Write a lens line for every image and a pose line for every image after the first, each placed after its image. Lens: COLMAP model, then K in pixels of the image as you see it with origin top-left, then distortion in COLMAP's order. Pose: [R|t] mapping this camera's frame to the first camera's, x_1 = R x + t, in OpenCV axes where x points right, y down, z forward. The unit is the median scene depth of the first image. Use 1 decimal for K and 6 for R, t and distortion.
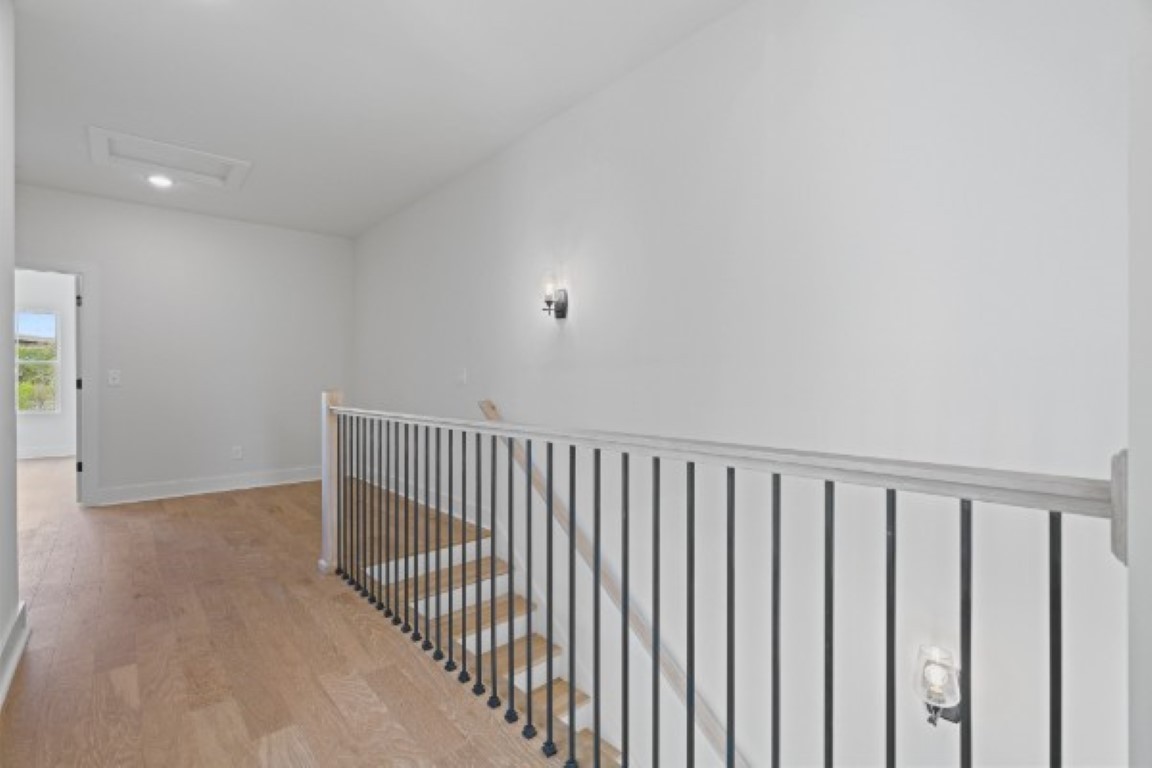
lens RADIAL K [[516.1, 0, 576.0], [0, 516.1, 384.0], [0, 0, 1]] dist [-0.000381, -0.000295]
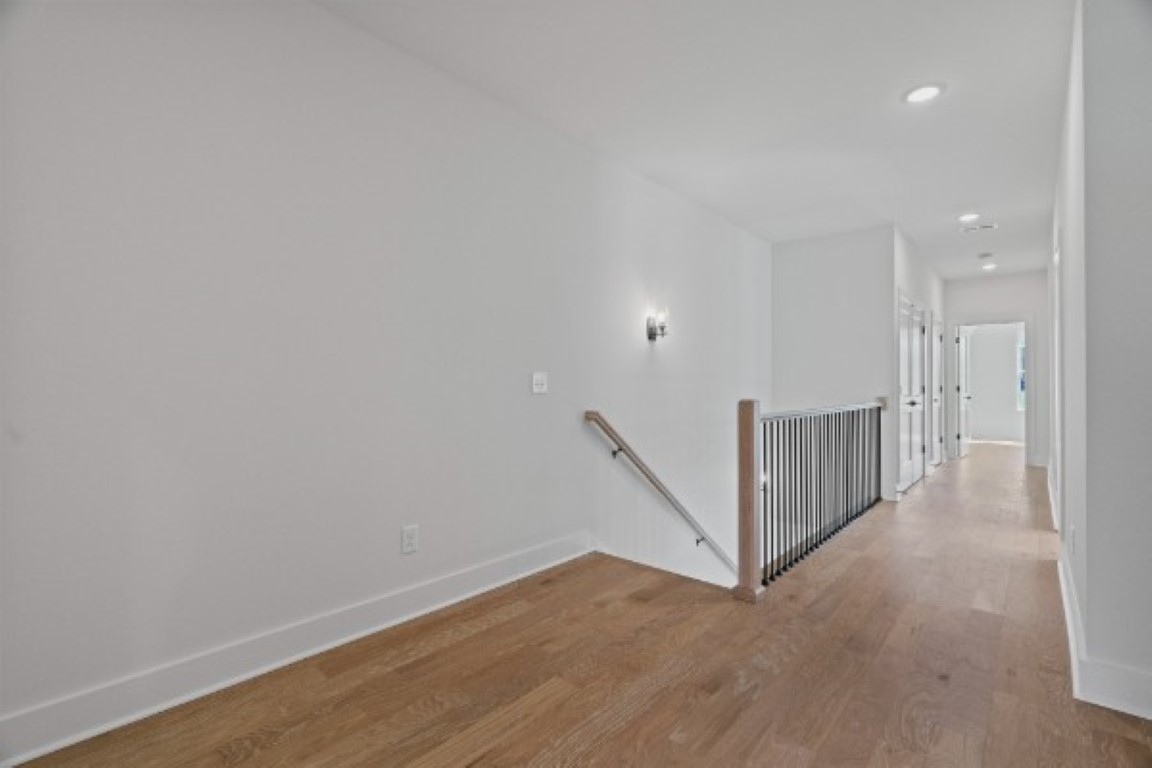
lens RADIAL K [[516.1, 0, 576.0], [0, 516.1, 384.0], [0, 0, 1]] dist [-0.000381, -0.000295]
pose [[-0.122114, 0.010958, 0.992456, -1.523504], [-0.001137, 0.999937, -0.011180, -0.003213], [-0.992515, -0.002494, -0.122094, 1.615165]]
